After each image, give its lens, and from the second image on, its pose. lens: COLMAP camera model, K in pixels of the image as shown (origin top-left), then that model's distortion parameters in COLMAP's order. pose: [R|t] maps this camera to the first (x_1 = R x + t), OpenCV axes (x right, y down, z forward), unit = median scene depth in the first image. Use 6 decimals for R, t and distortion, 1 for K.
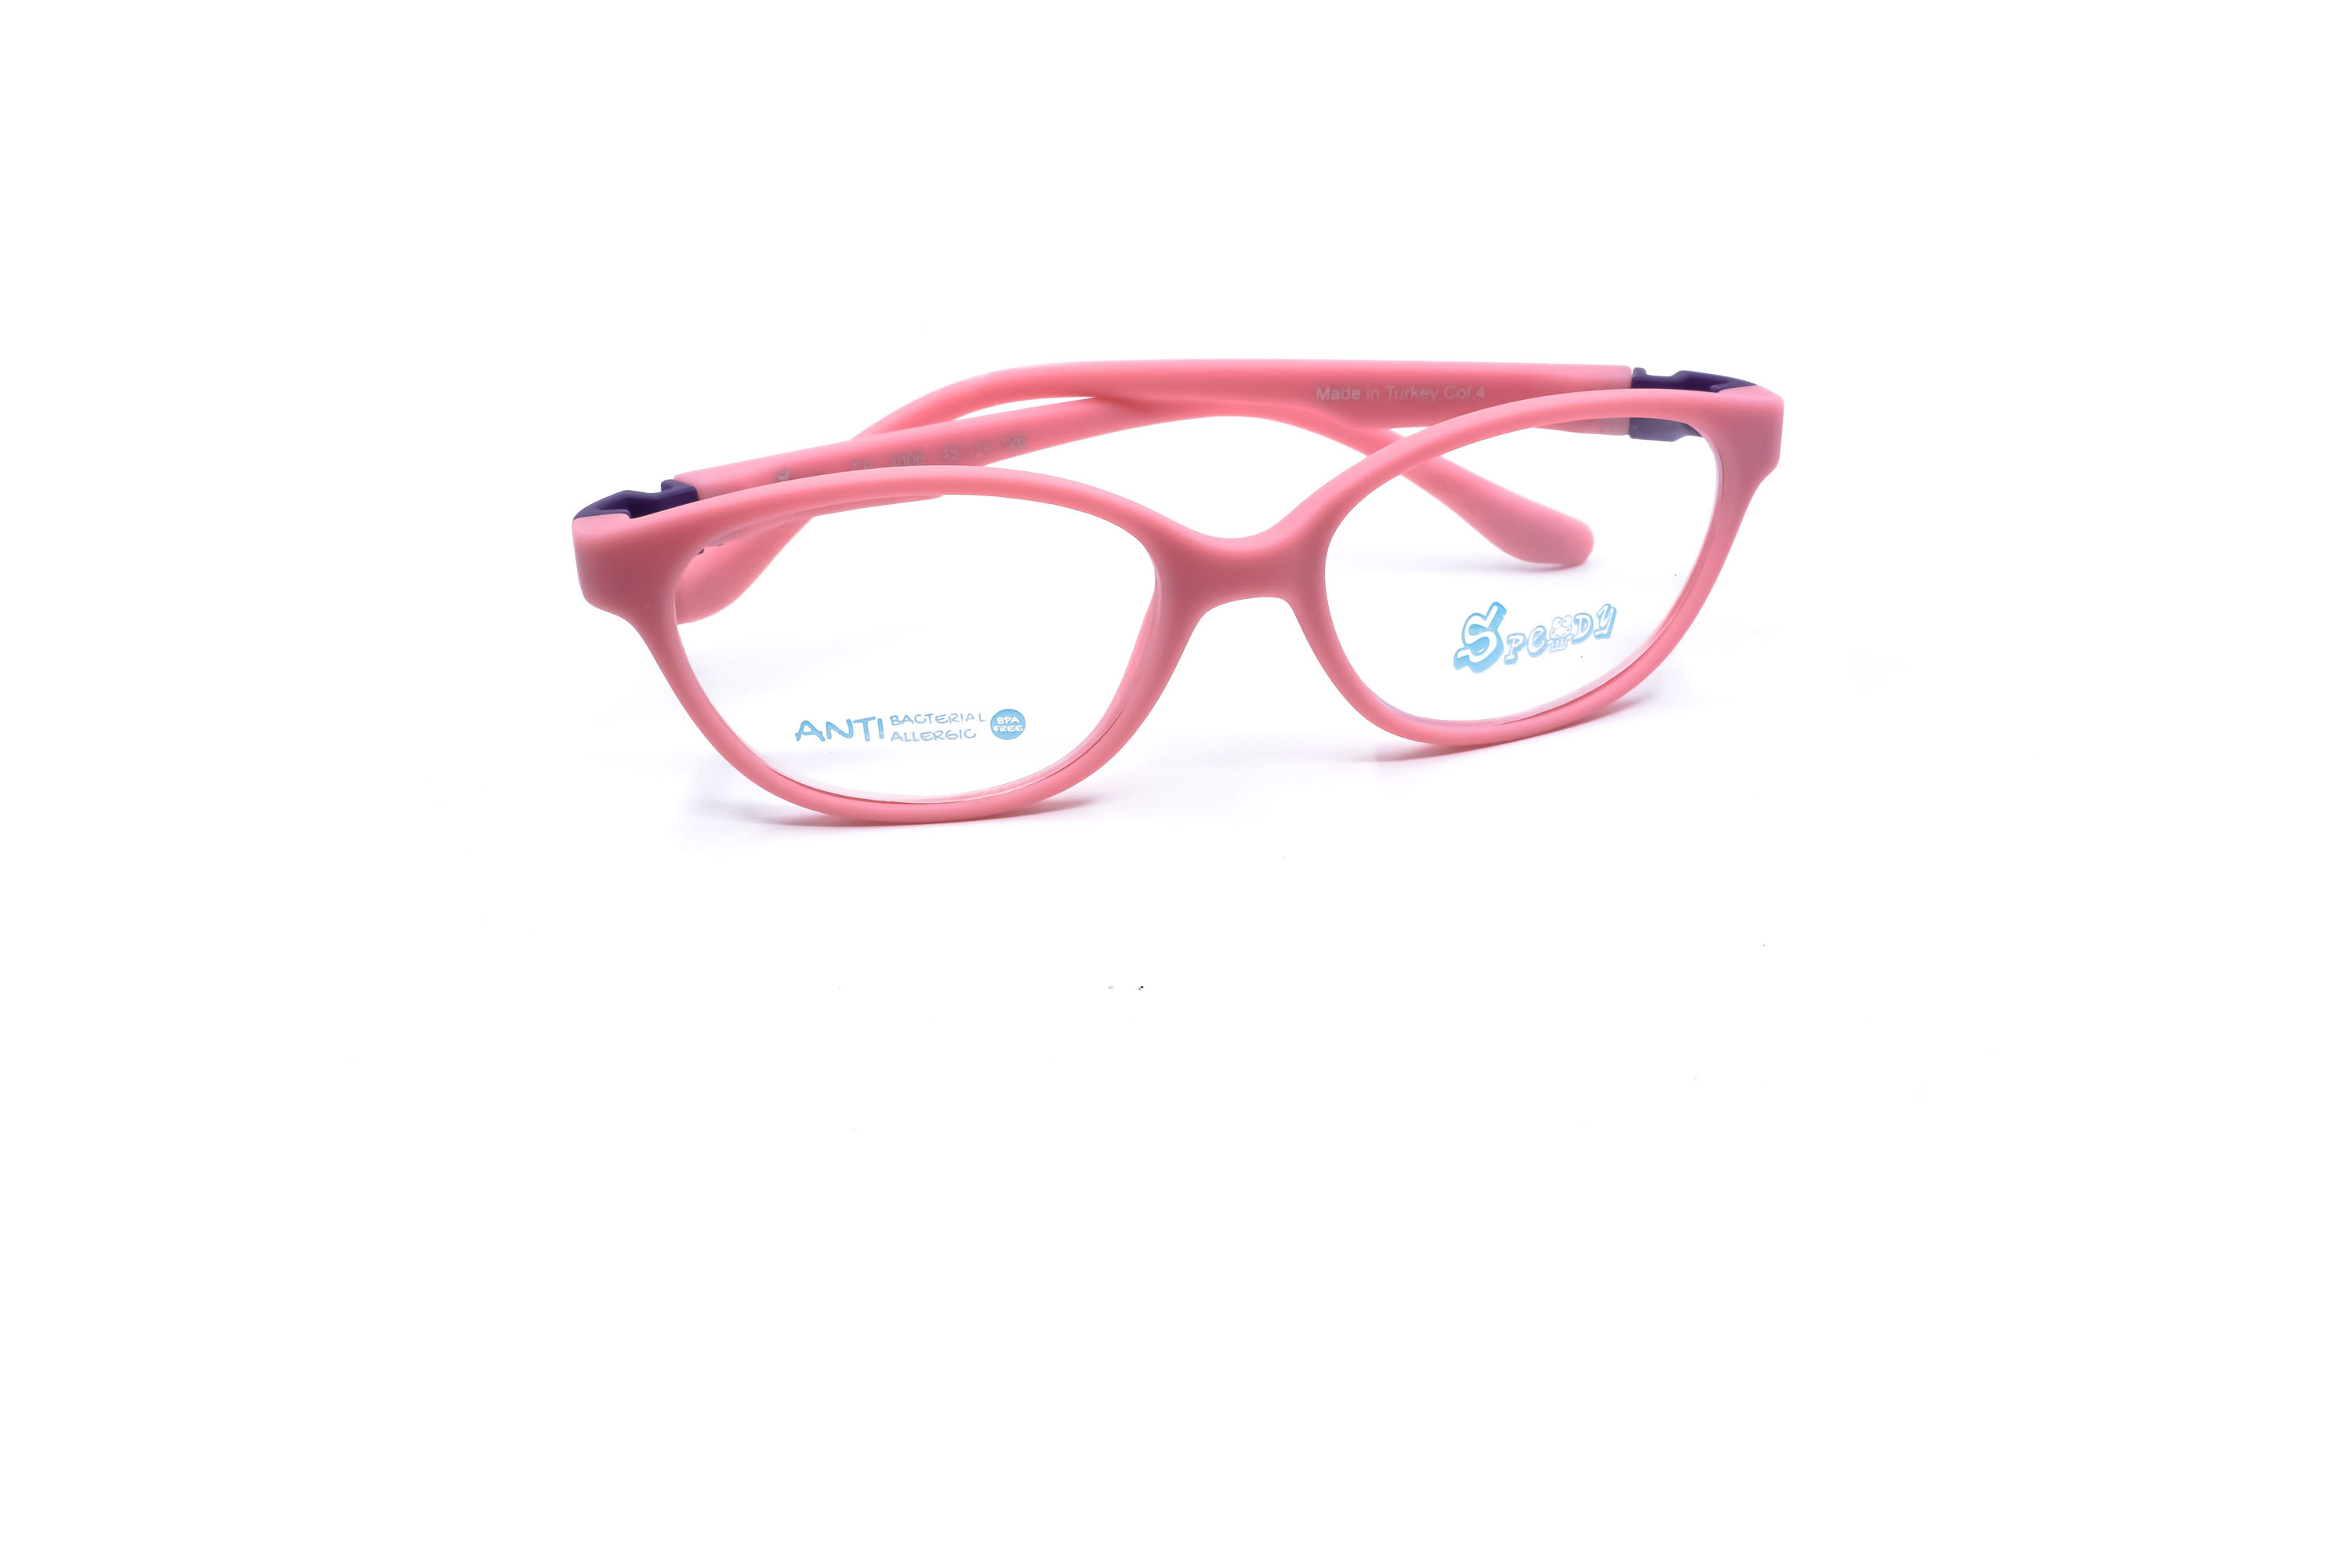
lens RADIAL K [[2432.2, 0, 1176.0], [0, 2432.2, 784.0], [0, 0, 1]] dist [0.008813, 0.002286]
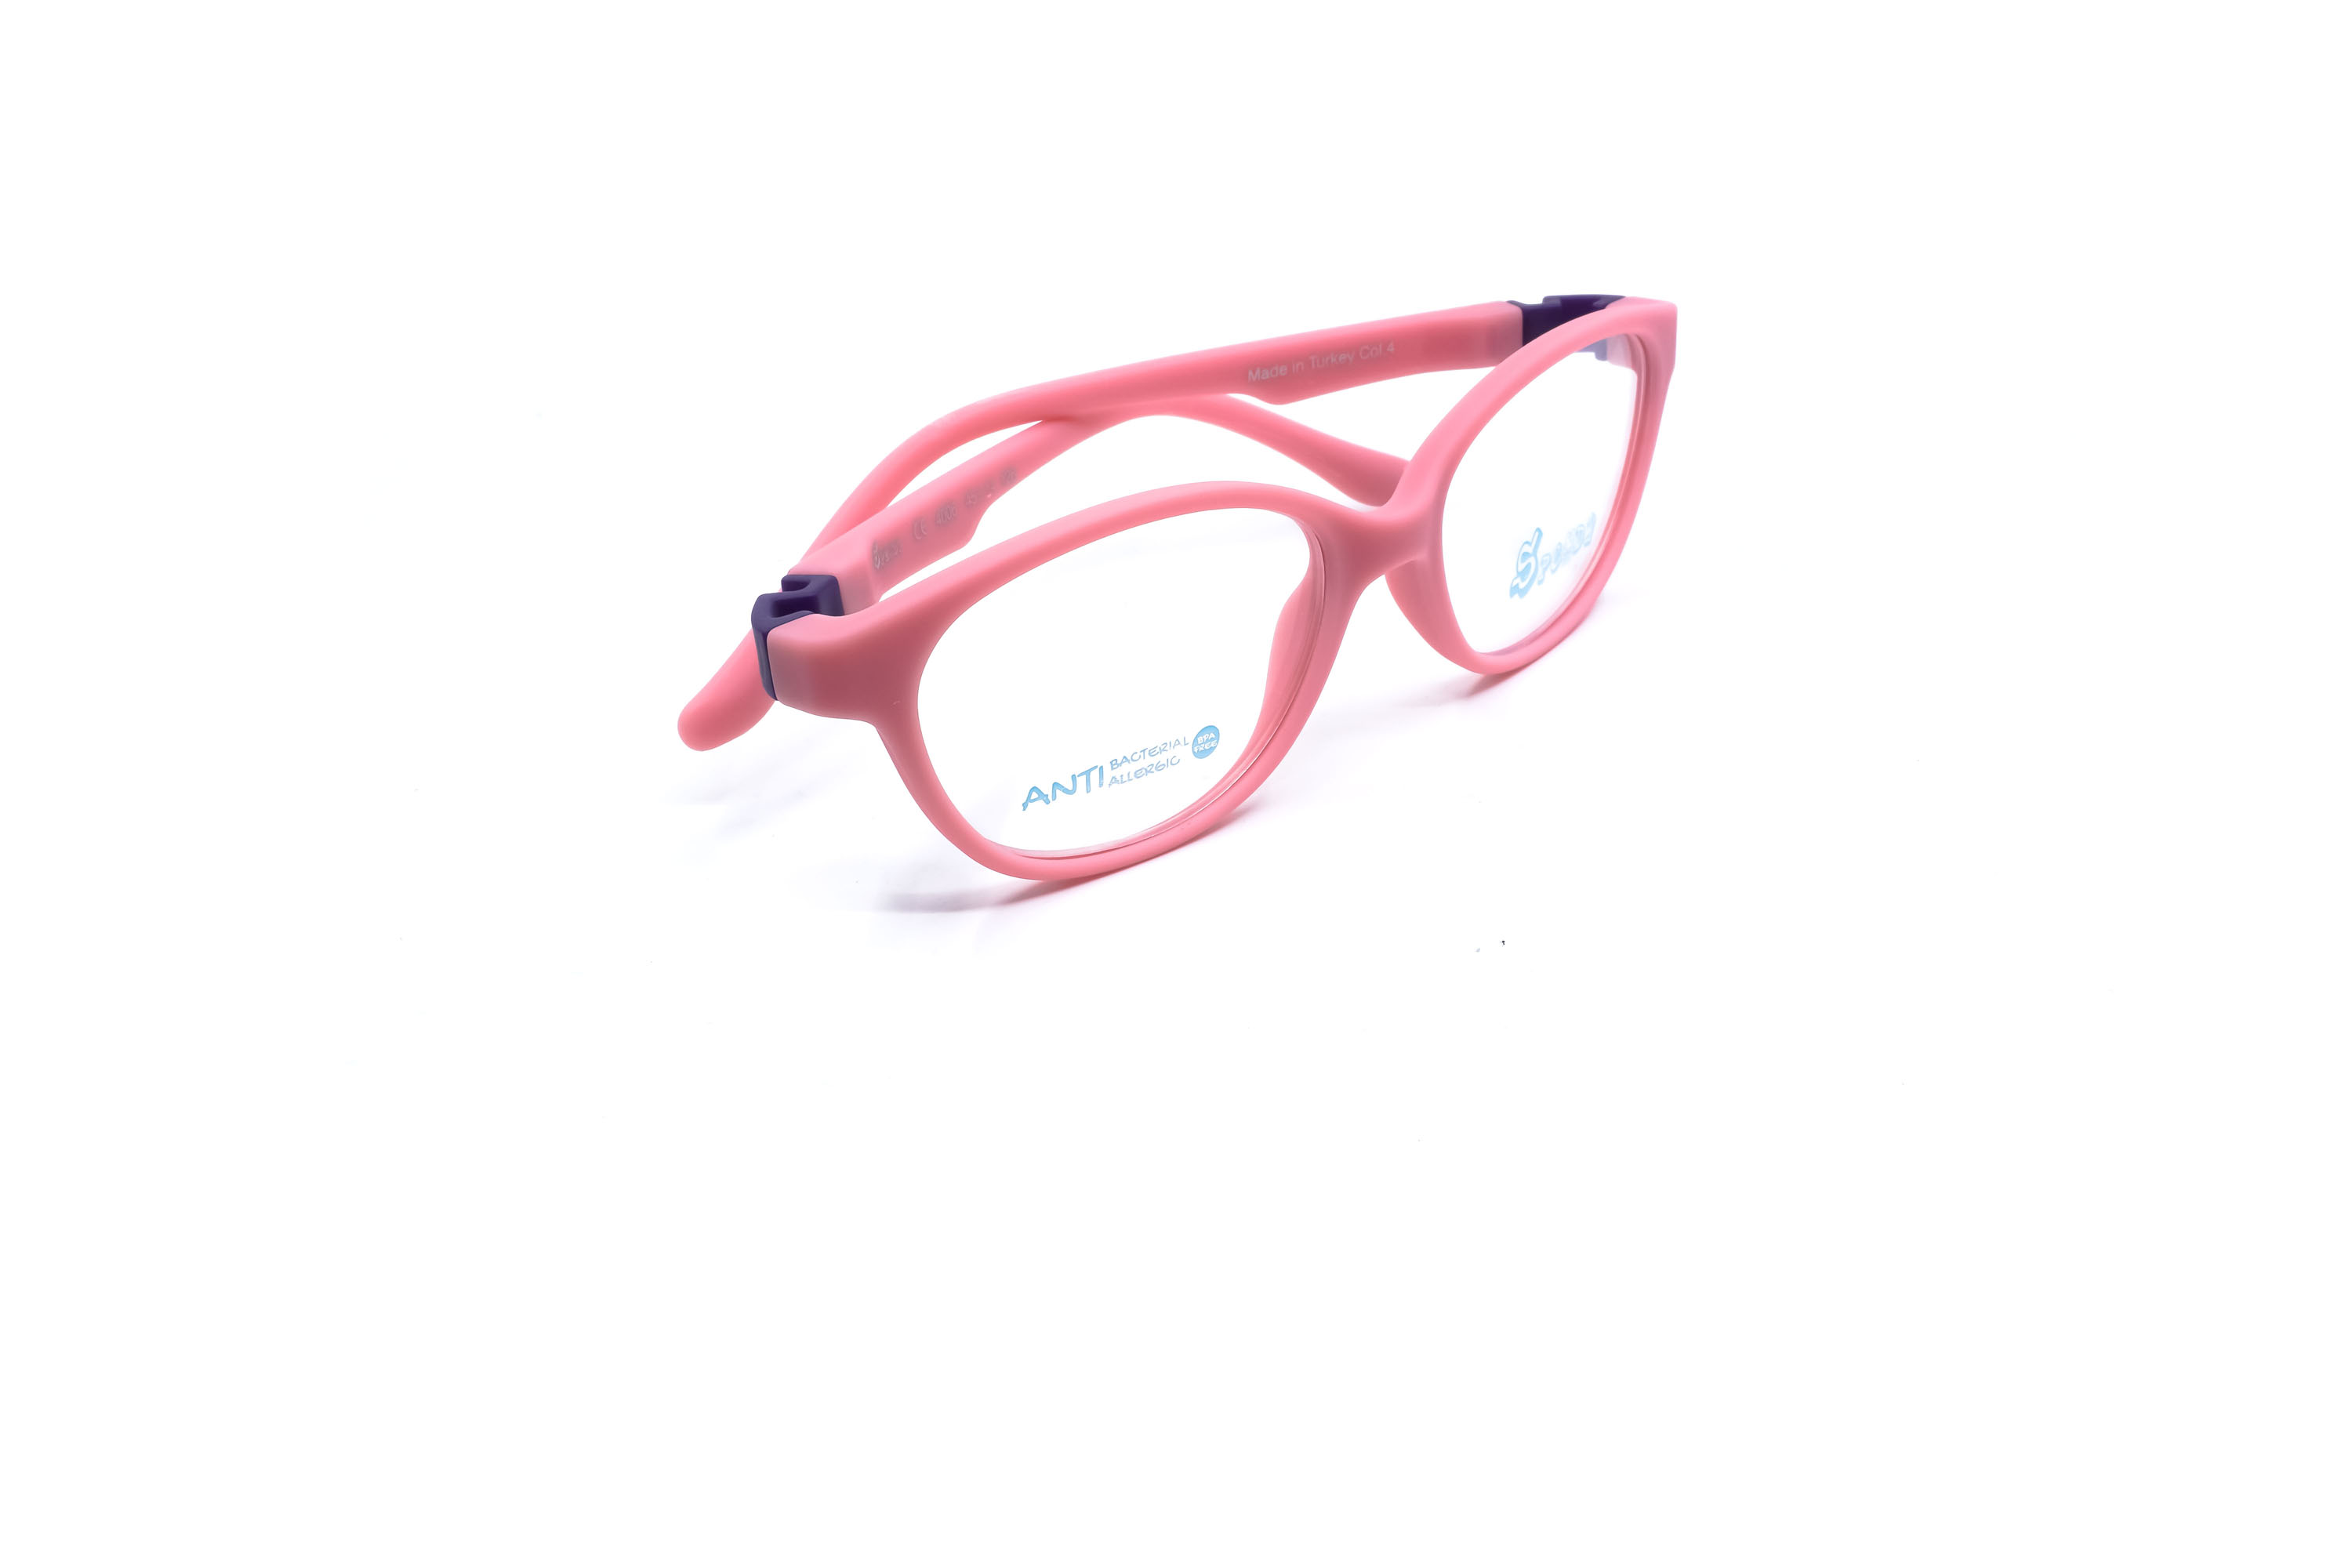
lens RADIAL K [[2432.2, 0, 1176.0], [0, 2432.2, 784.0], [0, 0, 1]] dist [0.008813, 0.002286]
pose [[0.867314, -0.243996, 0.433858, -0.490340], [0.246686, 0.967747, 0.051107, -0.058887], [-0.432334, 0.062701, 0.899531, 0.113225]]
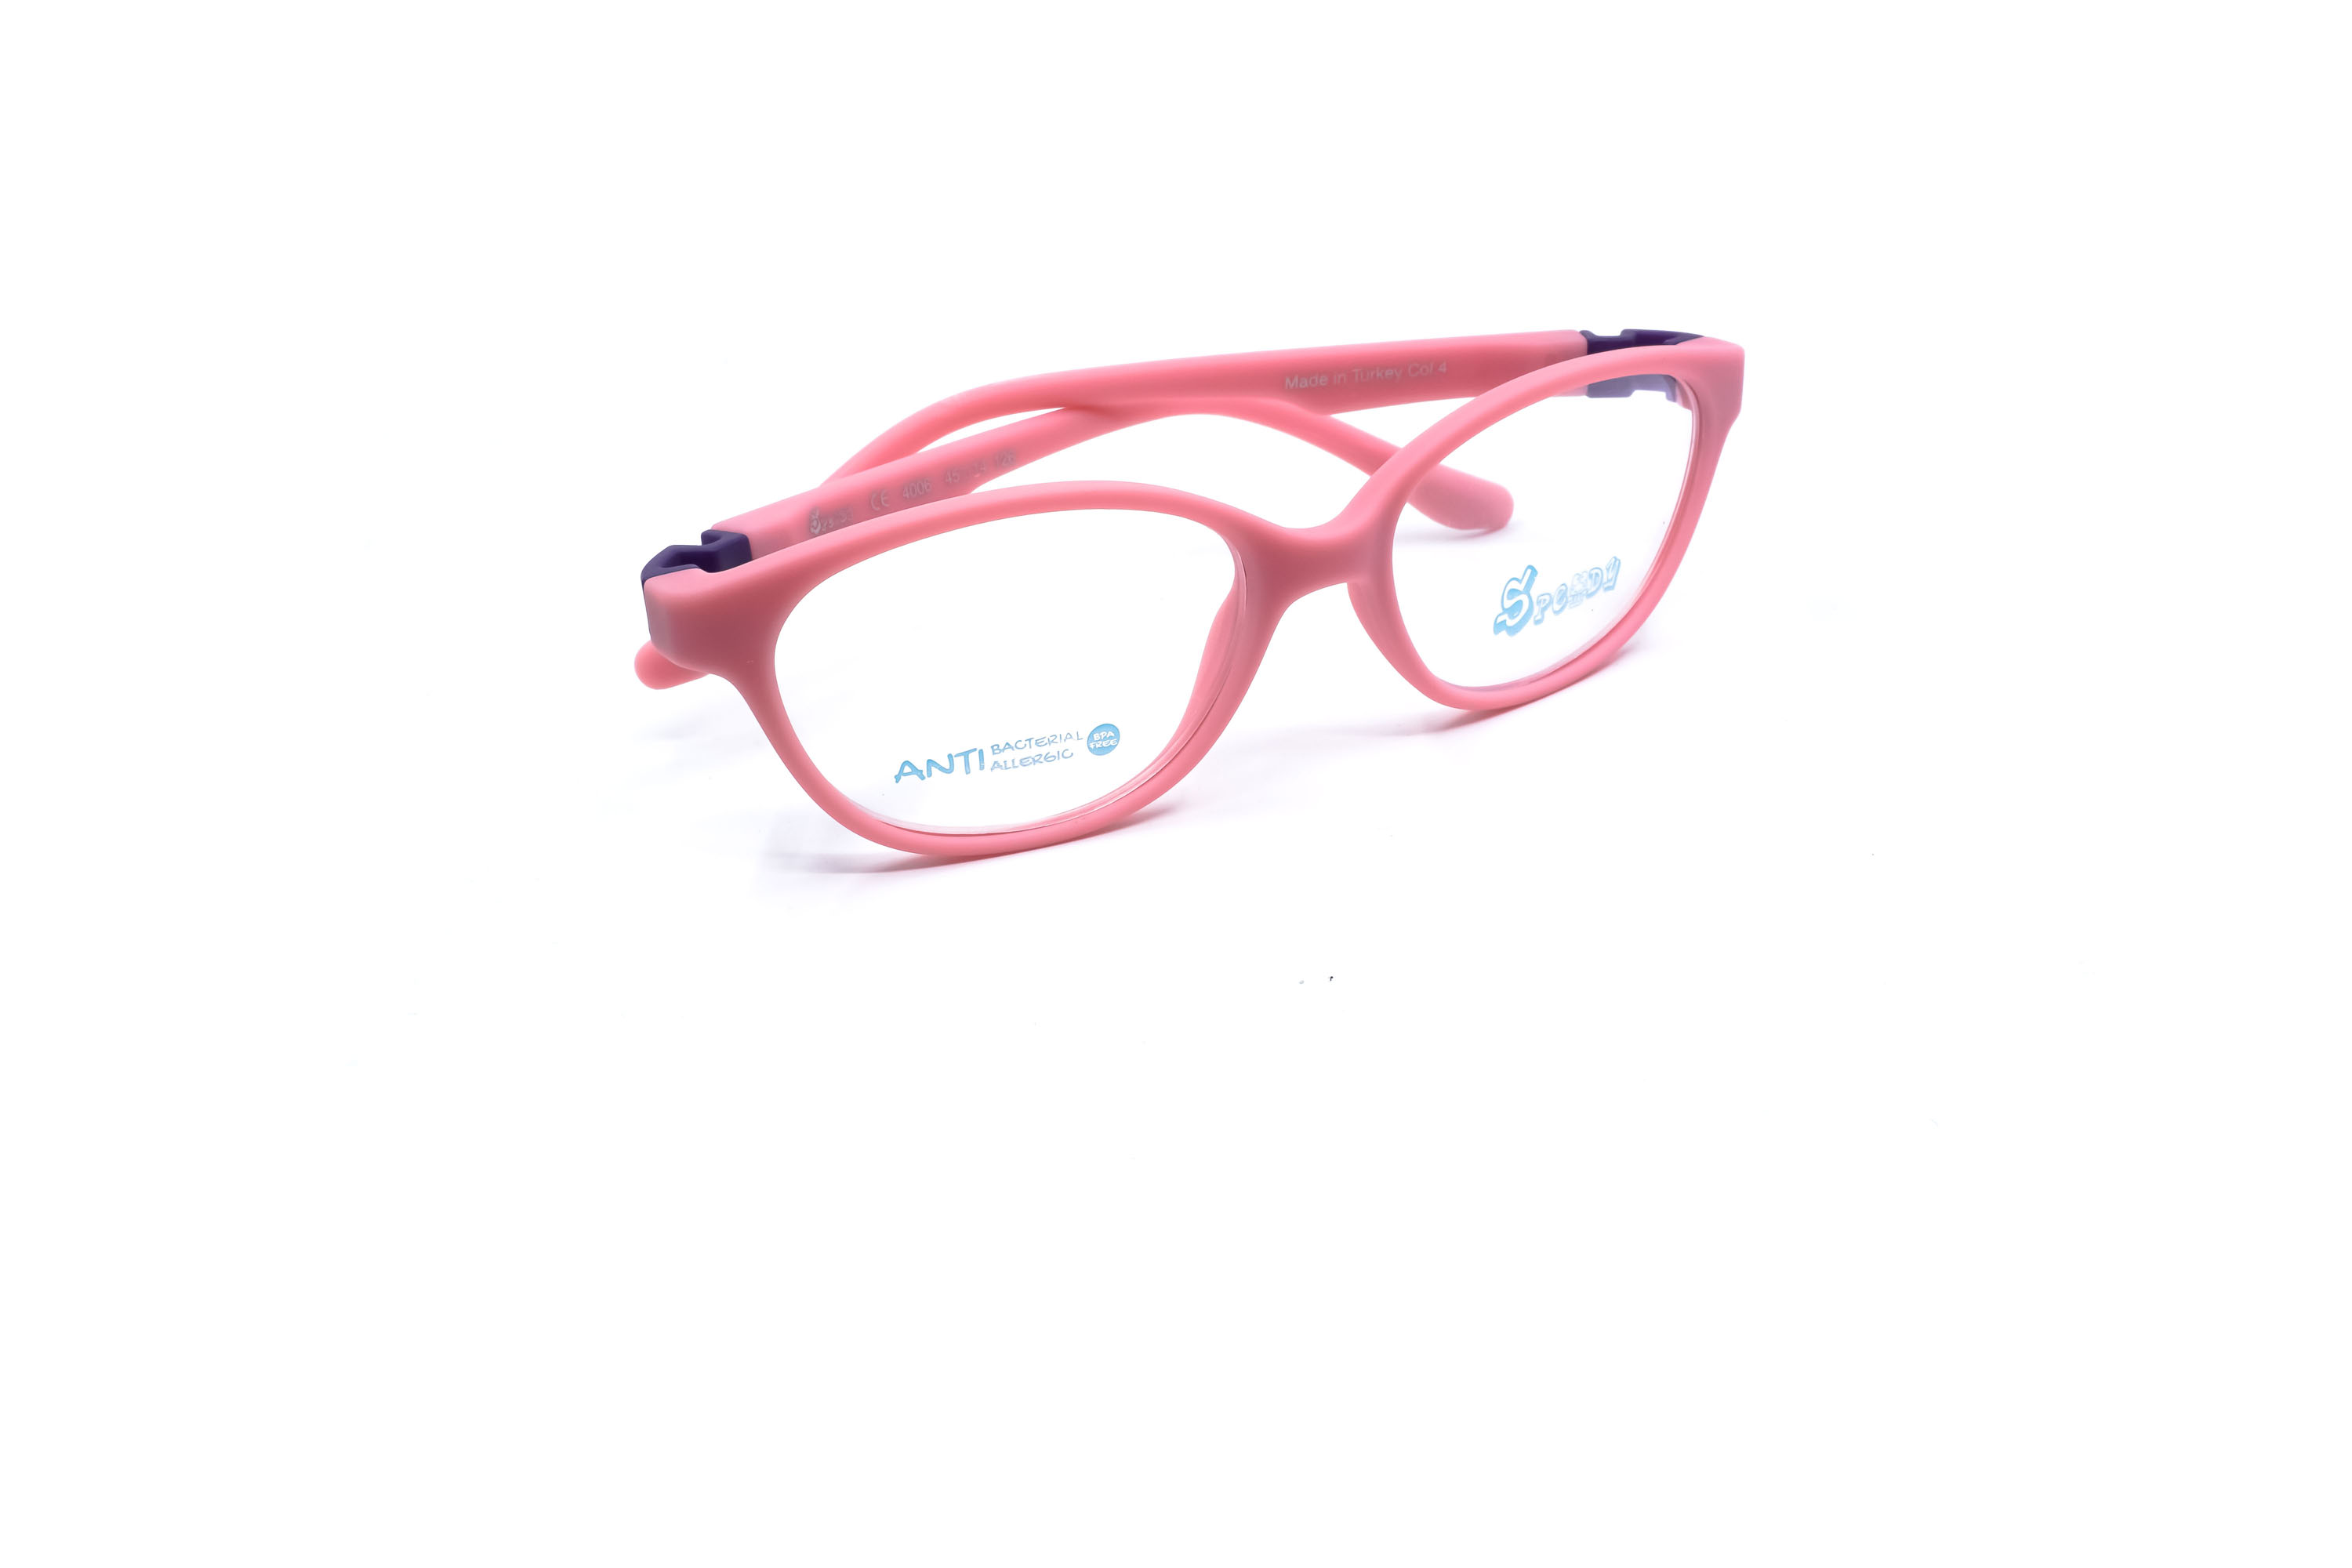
lens RADIAL K [[2432.2, 0, 1176.0], [0, 2432.2, 784.0], [0, 0, 1]] dist [0.008813, 0.002286]
pose [[0.966057, -0.127282, 0.224797, -0.253953], [0.127961, 0.991711, 0.011608, -0.013683], [-0.224412, 0.017551, 0.974336, 0.028805]]
